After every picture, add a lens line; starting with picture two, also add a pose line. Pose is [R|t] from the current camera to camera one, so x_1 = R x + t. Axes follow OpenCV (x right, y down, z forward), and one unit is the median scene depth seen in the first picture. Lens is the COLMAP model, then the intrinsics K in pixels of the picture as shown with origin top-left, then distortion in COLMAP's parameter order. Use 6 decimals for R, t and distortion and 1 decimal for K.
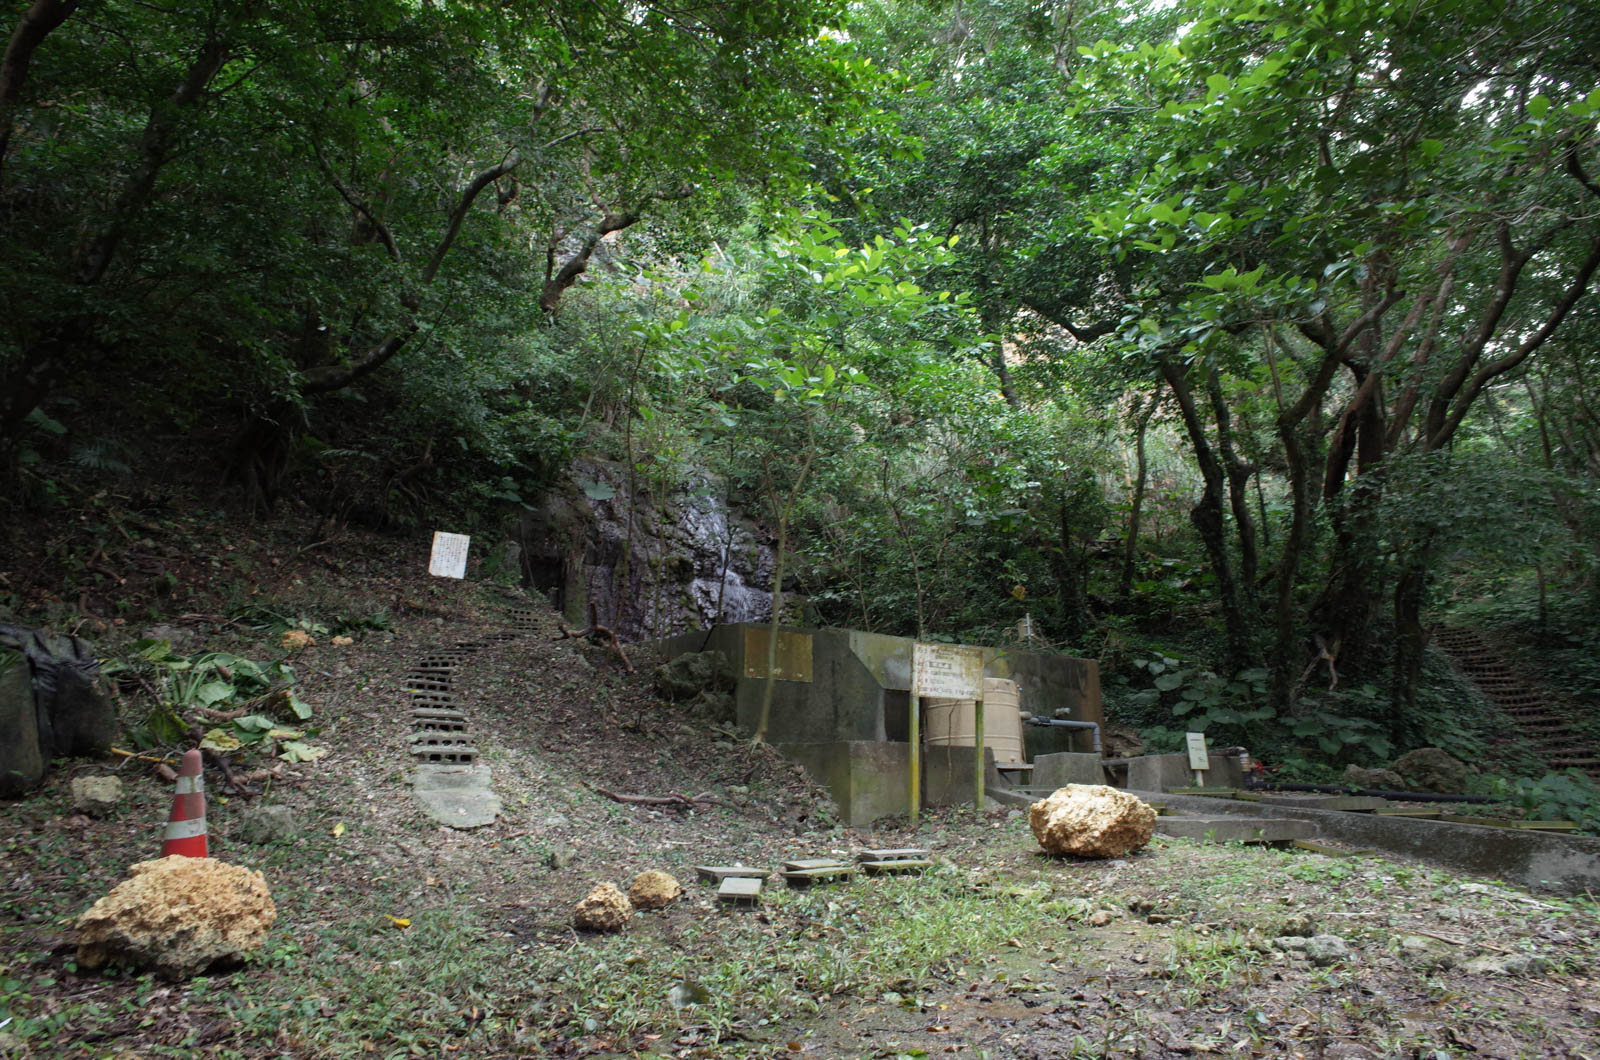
lens RADIAL K [[939.2, 0, 800.0], [0, 939.2, 530.0], [0, 0, 1]] dist [-0.075891, 0.039526]
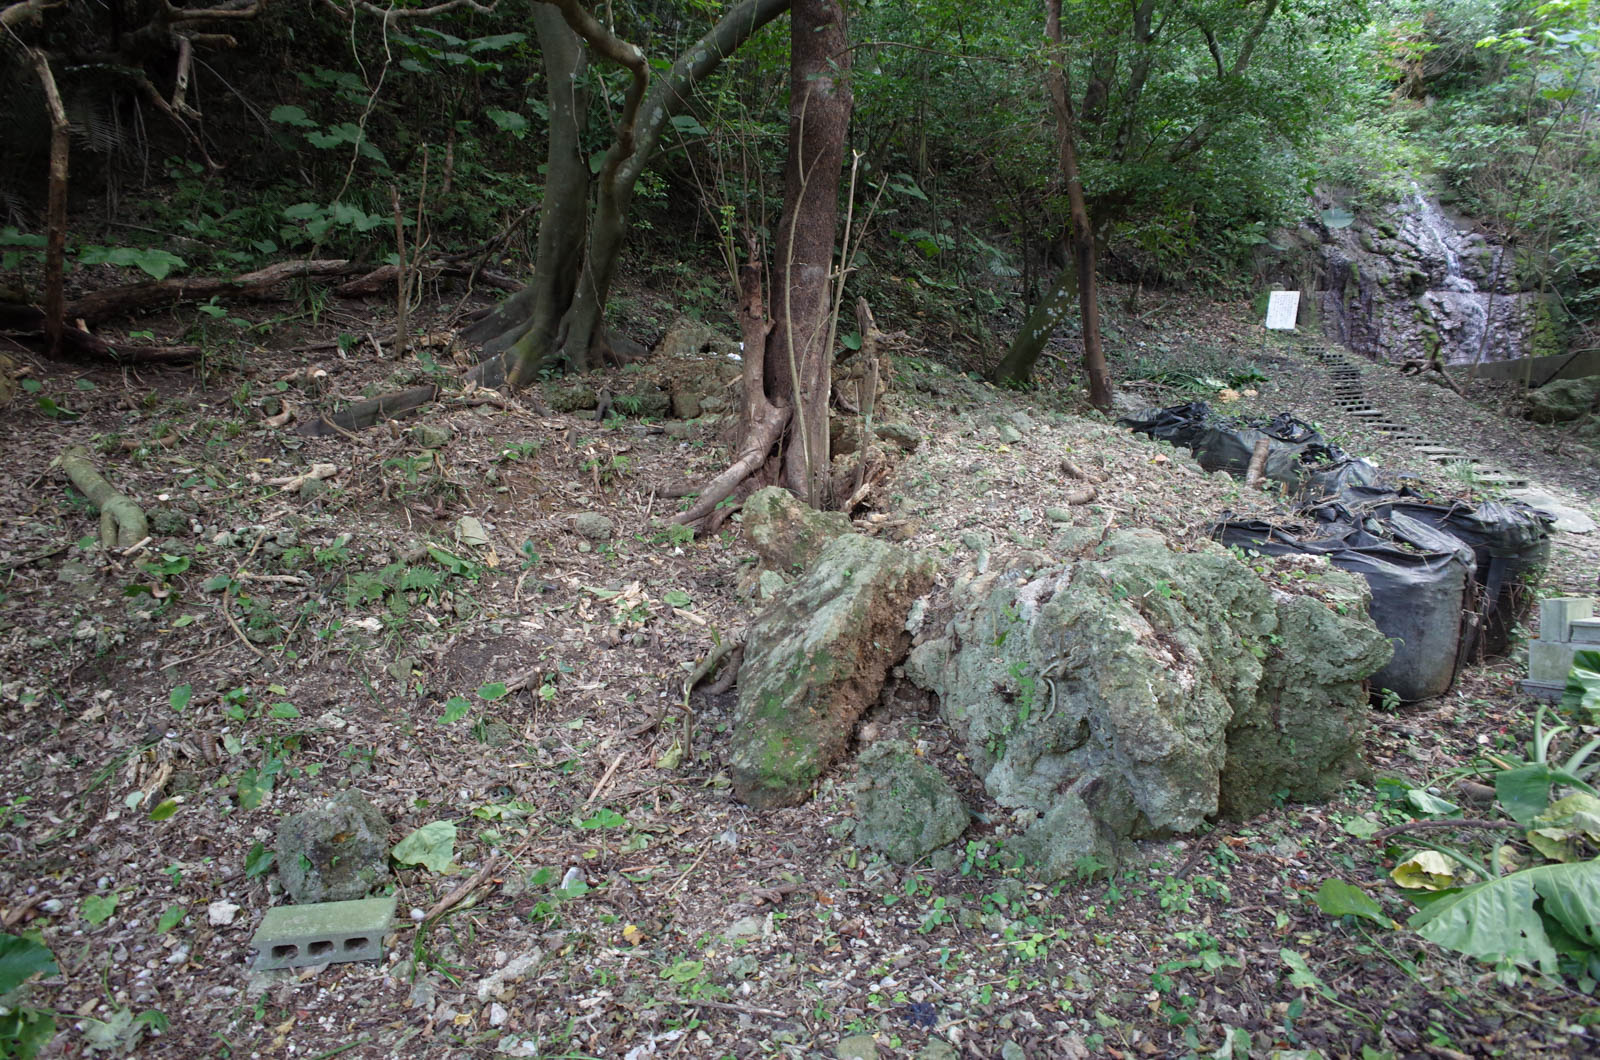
lens RADIAL K [[939.2, 0, 800.0], [0, 939.2, 530.0], [0, 0, 1]] dist [-0.075891, 0.039526]
pose [[0.856864, 0.002548, -0.515536, -0.183089], [0.156315, 0.951630, 0.264512, -0.068456], [0.491273, -0.307237, 0.815019, -0.209409]]
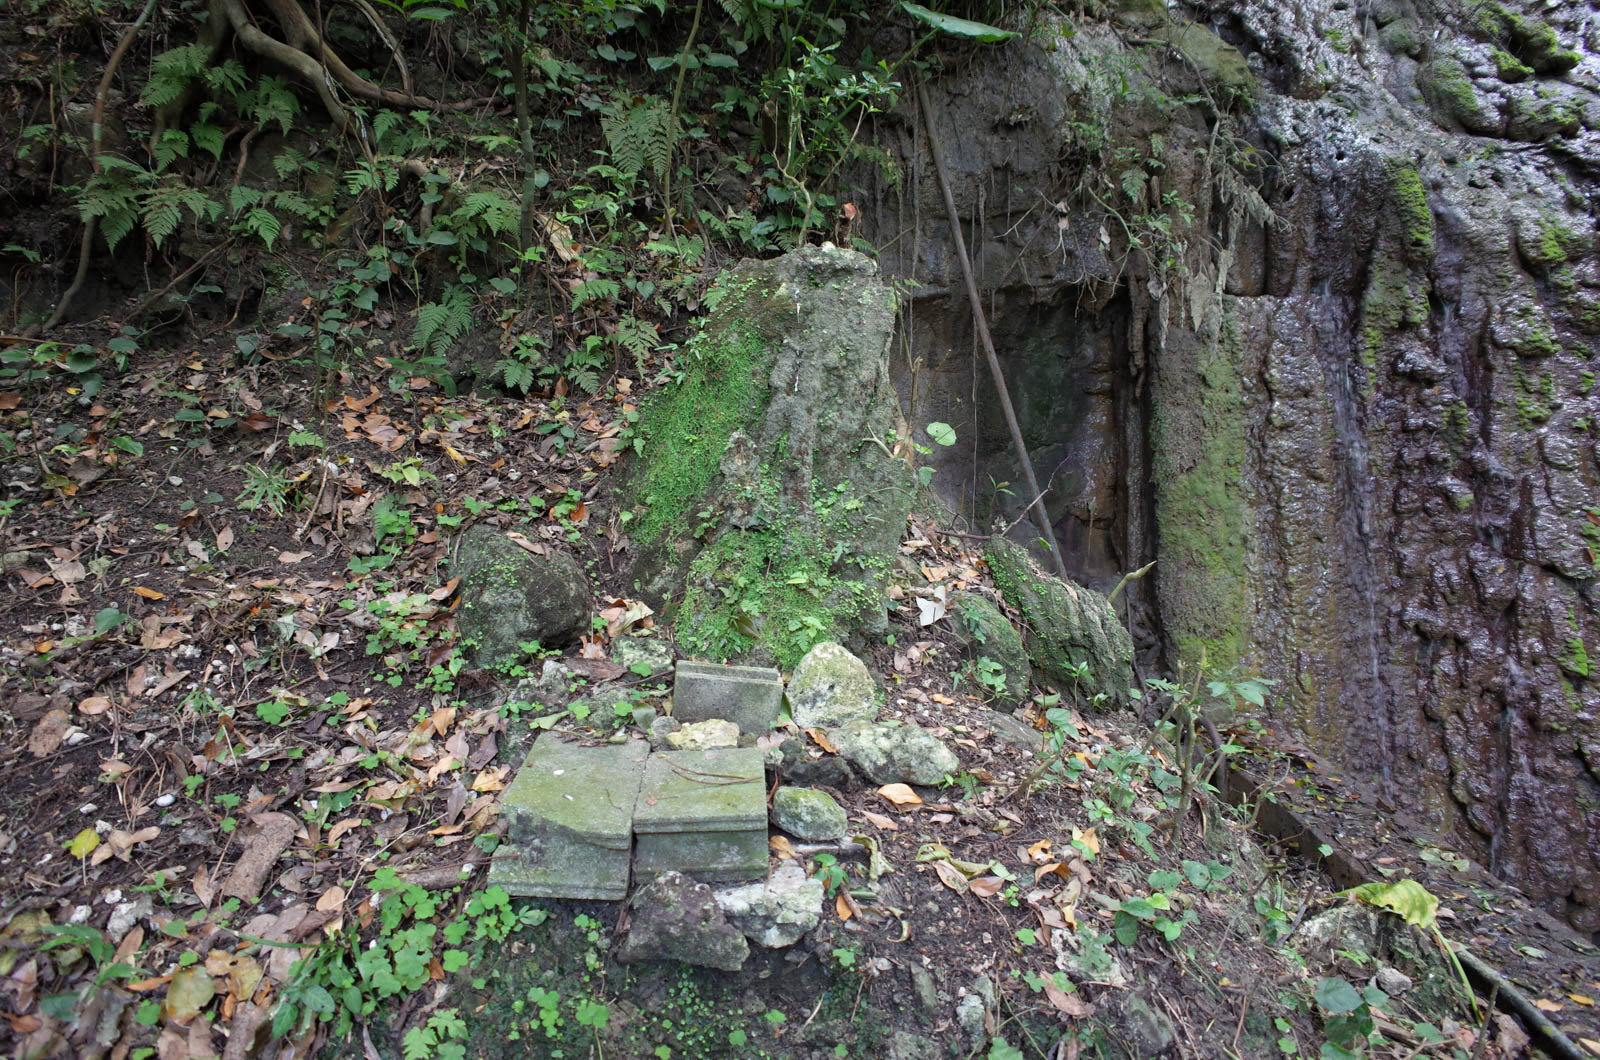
lens RADIAL K [[939.2, 0, 800.0], [0, 939.2, 530.0], [0, 0, 1]] dist [-0.075891, 0.039526]
pose [[0.868159, 0.005855, -0.496252, -0.197803], [0.151676, 0.948957, 0.276542, 0.011638], [0.472541, -0.315352, 0.822957, 0.705318]]
